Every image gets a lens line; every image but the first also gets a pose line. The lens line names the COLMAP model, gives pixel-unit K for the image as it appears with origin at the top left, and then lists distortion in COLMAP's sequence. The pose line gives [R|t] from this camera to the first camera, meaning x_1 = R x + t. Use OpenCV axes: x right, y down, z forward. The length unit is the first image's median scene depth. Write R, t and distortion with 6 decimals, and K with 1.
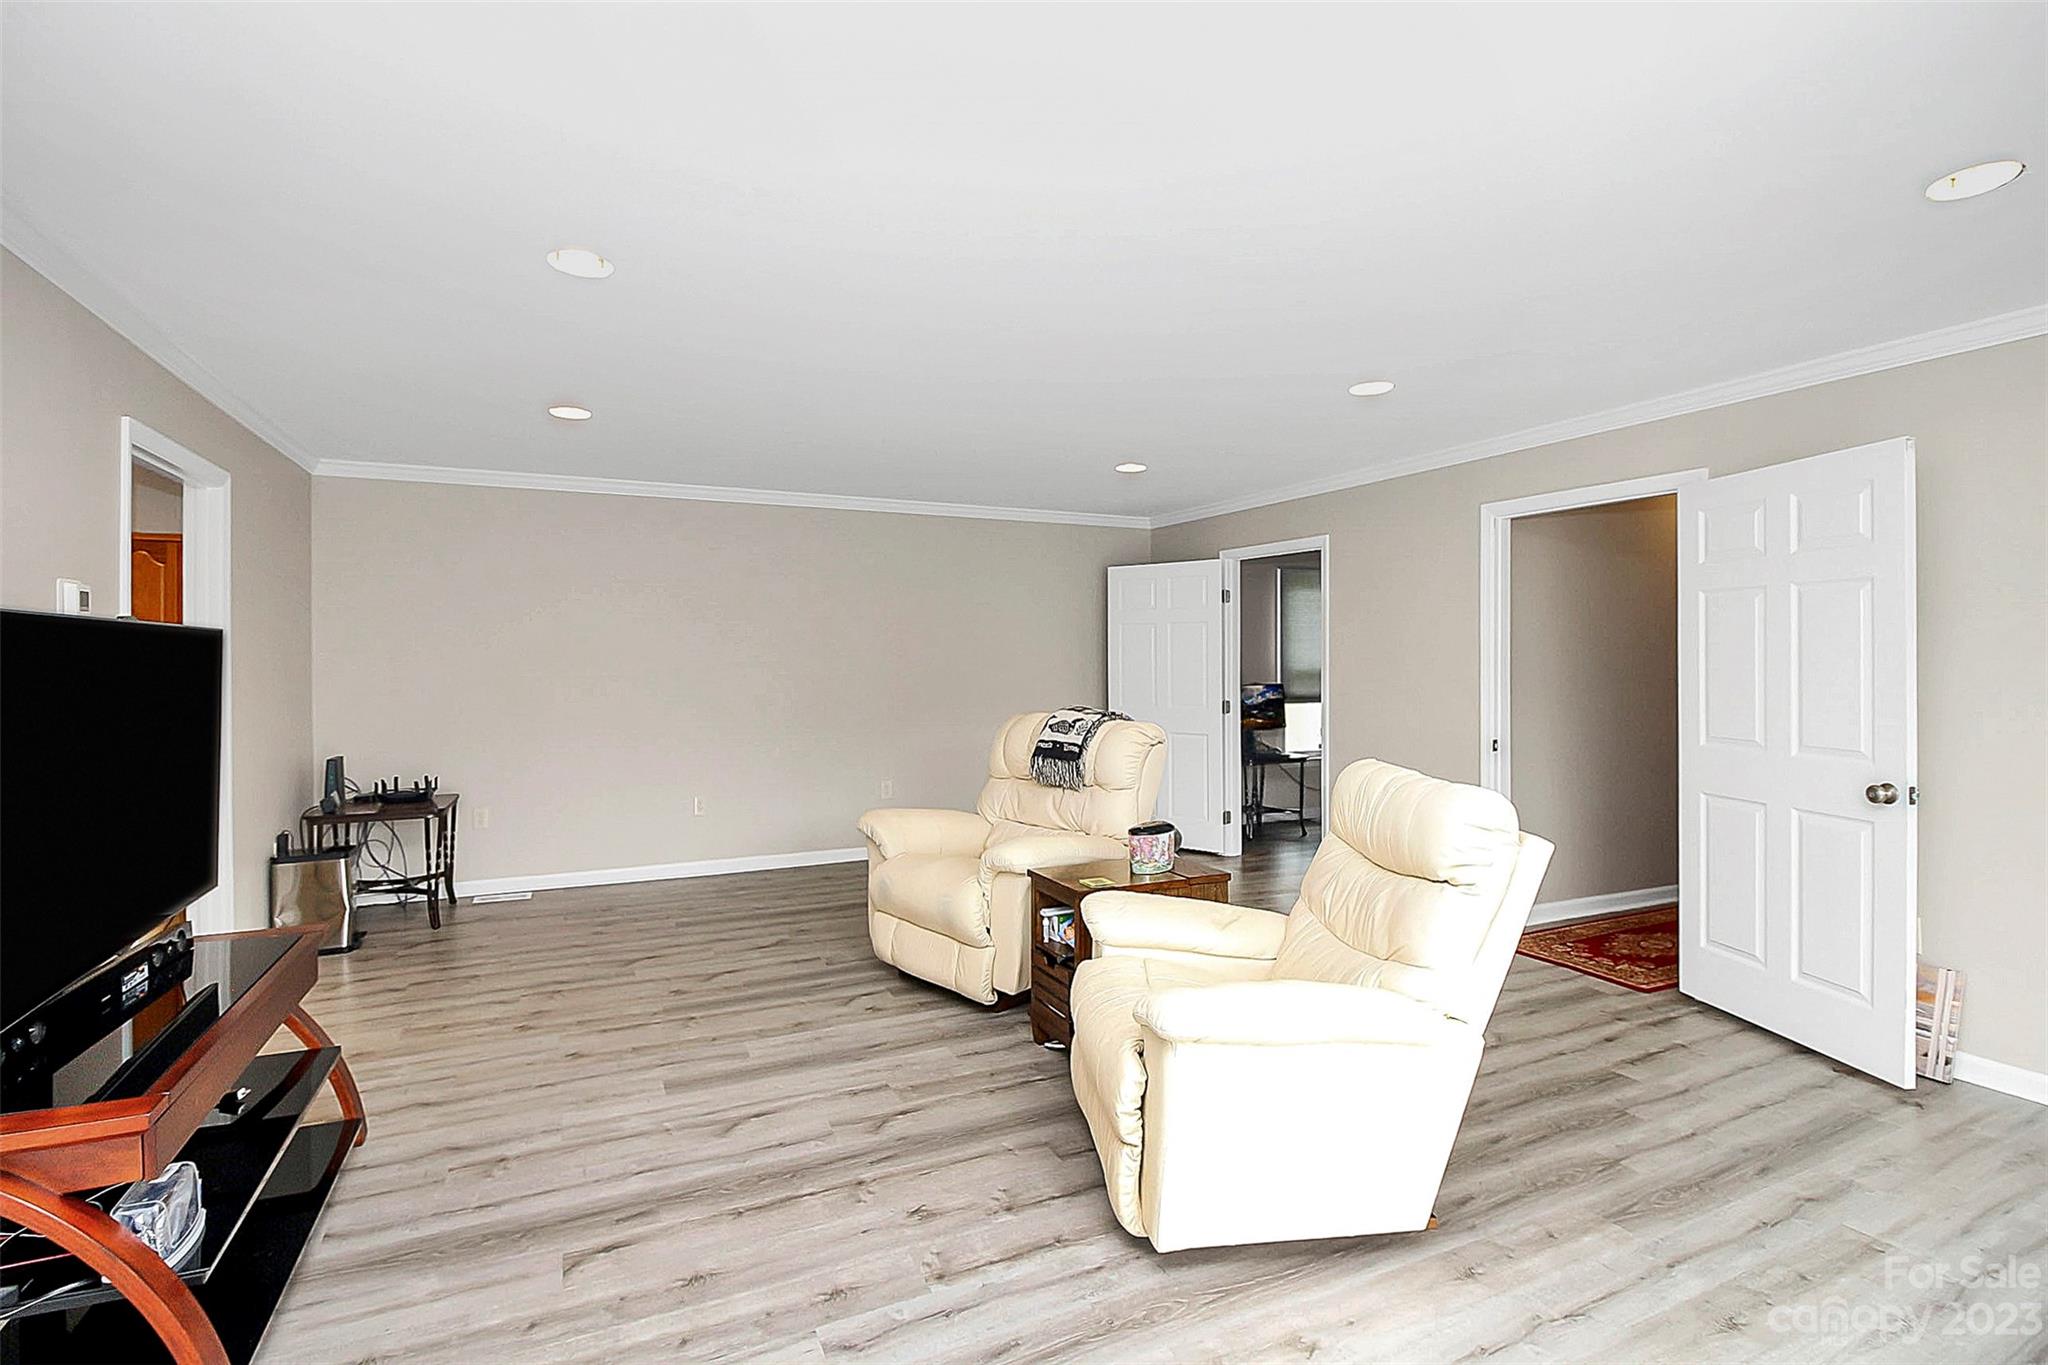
lens RADIAL K [[975.7, 0, 1027.4], [0, 975.7, 673.7], [0, 0, 1]] dist [-0.001299, -0.000148]
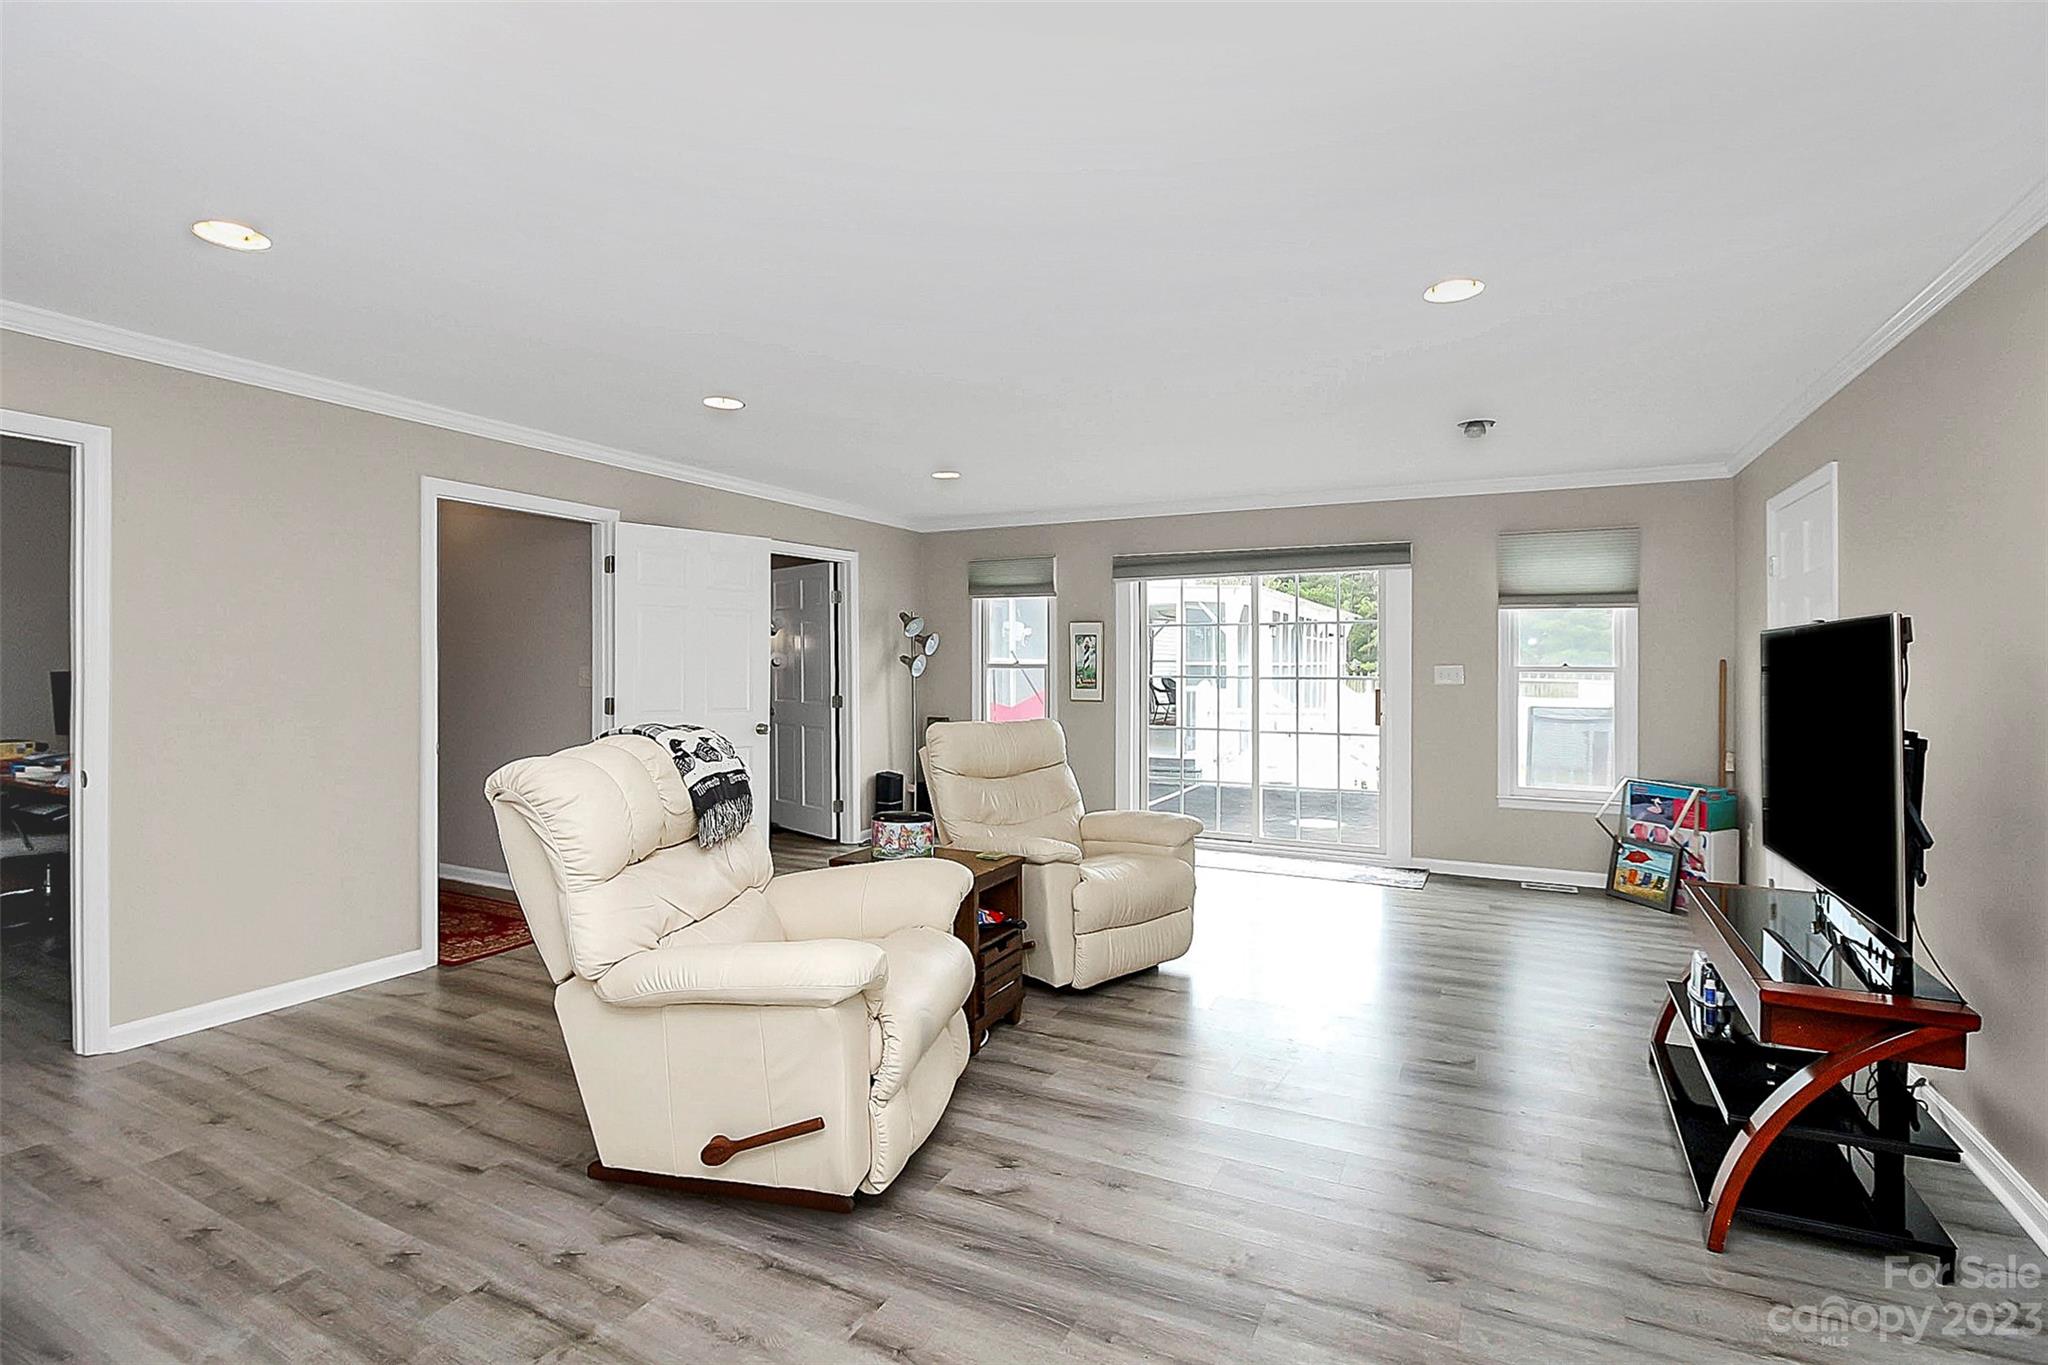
lens RADIAL K [[975.7, 0, 1023.5], [0, 975.7, 668.4], [0, 0, 1]] dist [-0.001299, -0.000148]
pose [[-0.619726, -0.007762, 0.784779, -0.713961], [0.002176, 0.999930, 0.011609, -0.011413], [-0.784815, 0.008902, -0.619666, 1.443399]]
